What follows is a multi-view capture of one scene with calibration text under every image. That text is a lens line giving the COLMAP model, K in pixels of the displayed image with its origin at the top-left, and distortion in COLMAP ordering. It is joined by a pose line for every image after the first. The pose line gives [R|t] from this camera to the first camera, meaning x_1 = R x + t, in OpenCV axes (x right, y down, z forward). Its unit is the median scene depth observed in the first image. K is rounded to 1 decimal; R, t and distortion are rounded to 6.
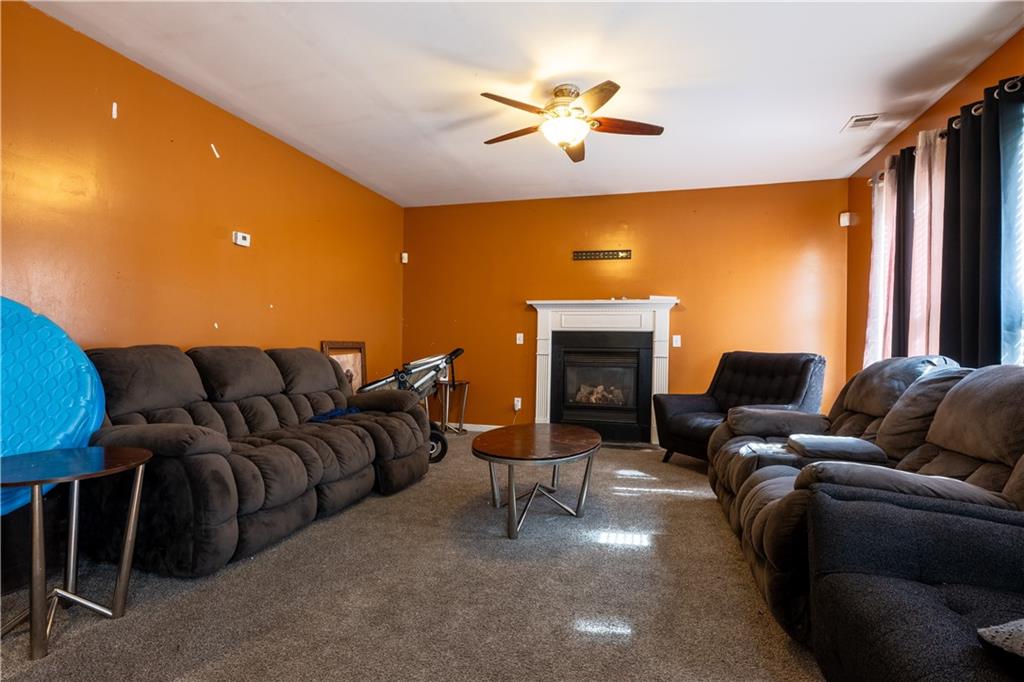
lens RADIAL K [[510.0, 0, 507.2], [0, 510.0, 343.9], [0, 0, 1]] dist [-0.000579, 0.001813]
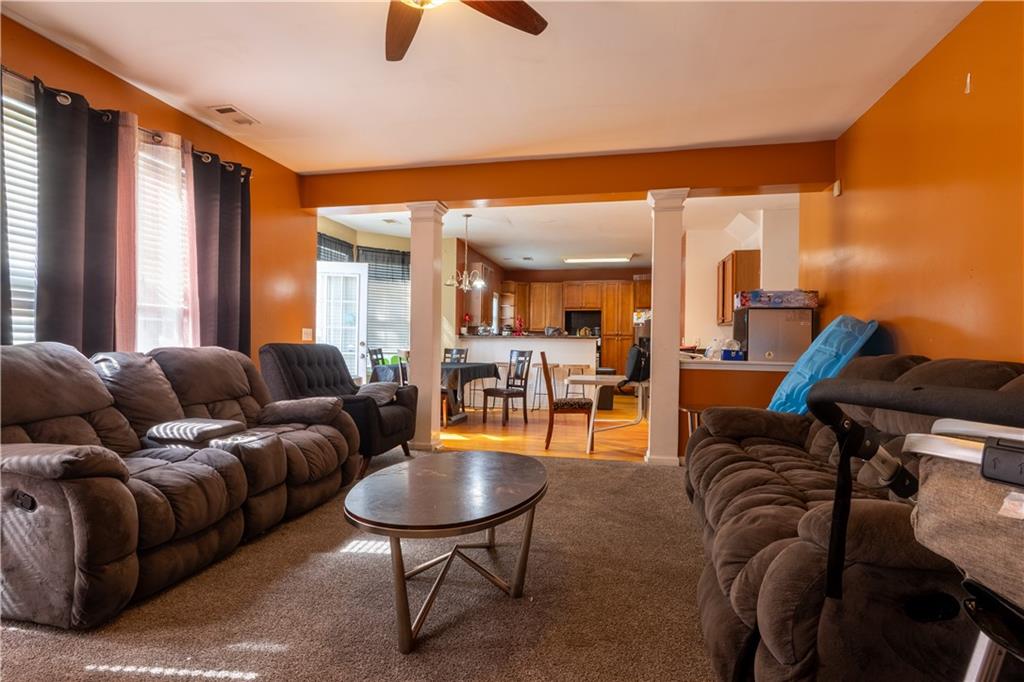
lens RADIAL K [[510.0, 0, 507.8], [0, 510.0, 339.5], [0, 0, 1]] dist [-0.000579, 0.001813]
pose [[-0.997236, -0.030384, -0.067804, 0.029914], [-0.030185, 0.999536, -0.003960, -0.002858], [0.067892, -0.001903, -0.997691, 1.120260]]
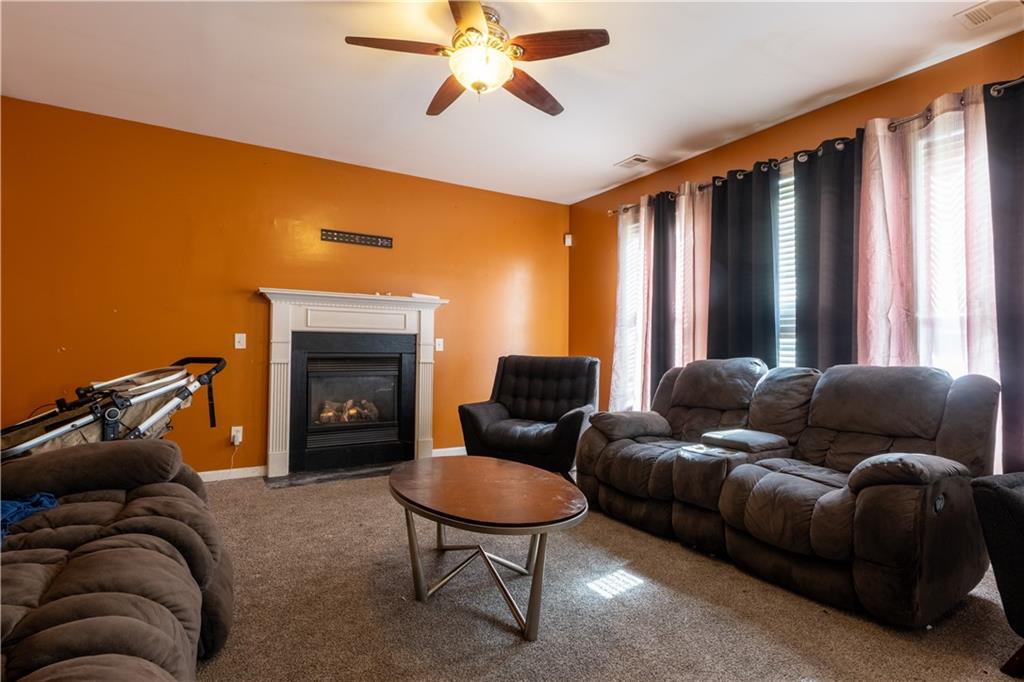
lens RADIAL K [[510.0, 0, 508.5], [0, 510.0, 340.3], [0, 0, 1]] dist [-0.000579, 0.001813]
pose [[0.679334, 0.006567, 0.733800, -0.291011], [0.000720, 0.999954, -0.009616, -0.005151], [-0.733829, 0.007061, 0.679298, 0.319434]]
